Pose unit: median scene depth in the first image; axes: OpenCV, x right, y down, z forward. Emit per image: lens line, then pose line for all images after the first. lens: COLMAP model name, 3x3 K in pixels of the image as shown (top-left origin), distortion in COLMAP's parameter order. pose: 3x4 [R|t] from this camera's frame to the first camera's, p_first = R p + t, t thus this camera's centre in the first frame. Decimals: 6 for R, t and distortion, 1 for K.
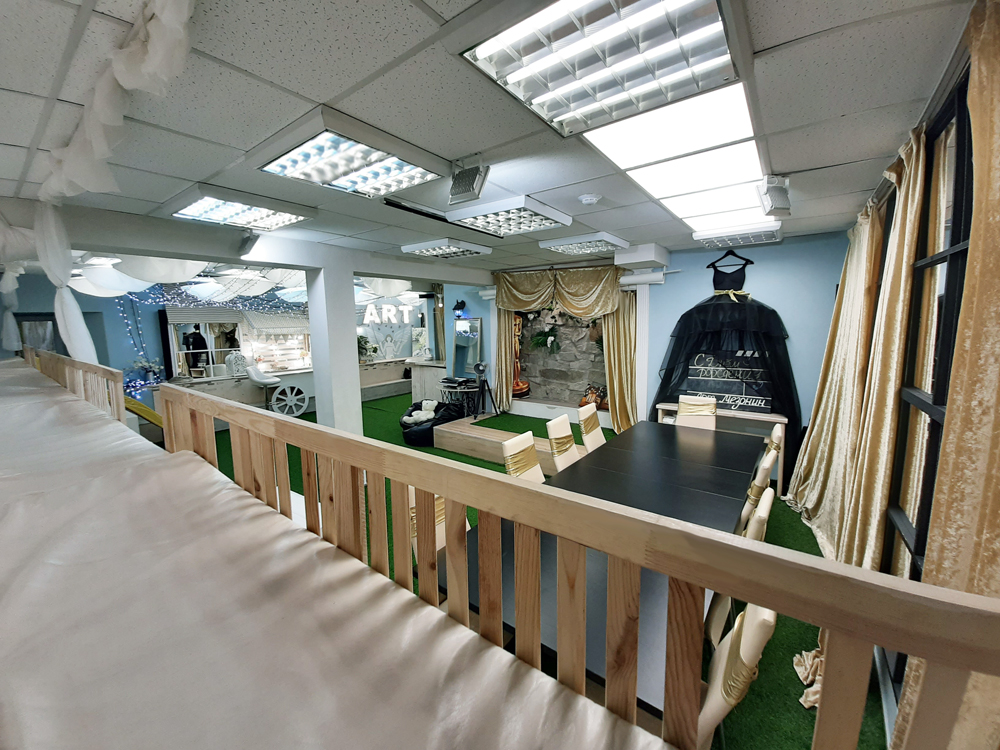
lens RADIAL K [[399.2, 0, 501.7], [0, 399.2, 371.4], [0, 0, 1]] dist [0.014245, -0.000063]
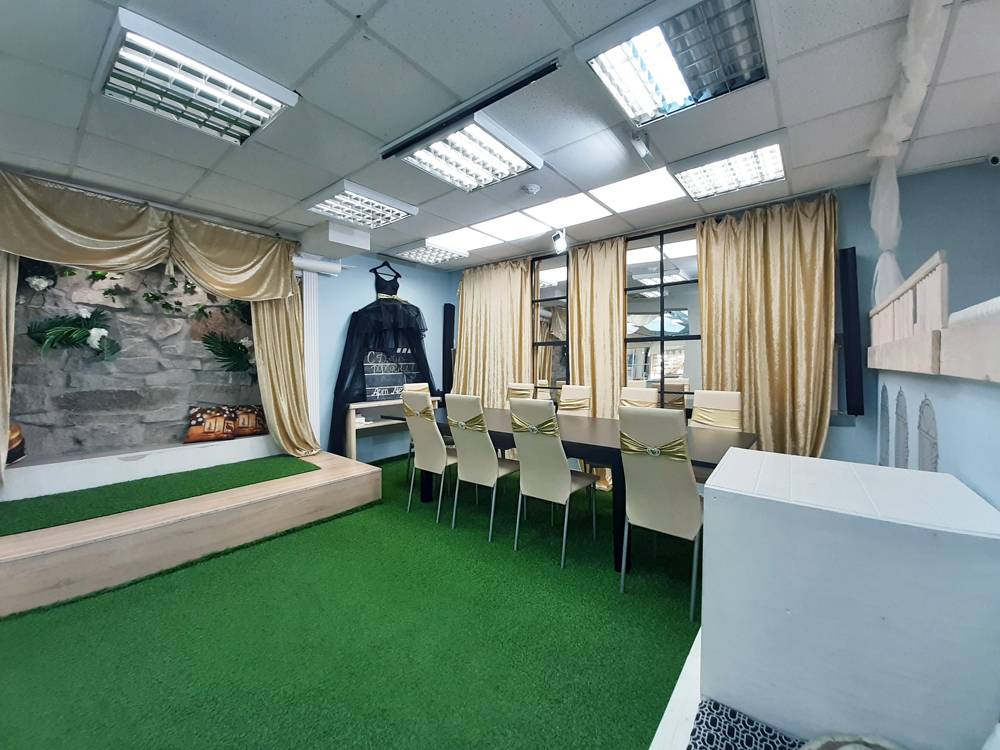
lens RADIAL K [[399.2, 0, 496.8], [0, 399.2, 367.9], [0, 0, 1]] dist [0.014245, -0.000063]
pose [[0.041671, 0.000891, 0.999131, -0.481201], [0.125300, 0.992100, -0.006111, 0.041599], [-0.991243, 0.125446, 0.041230, 0.571960]]
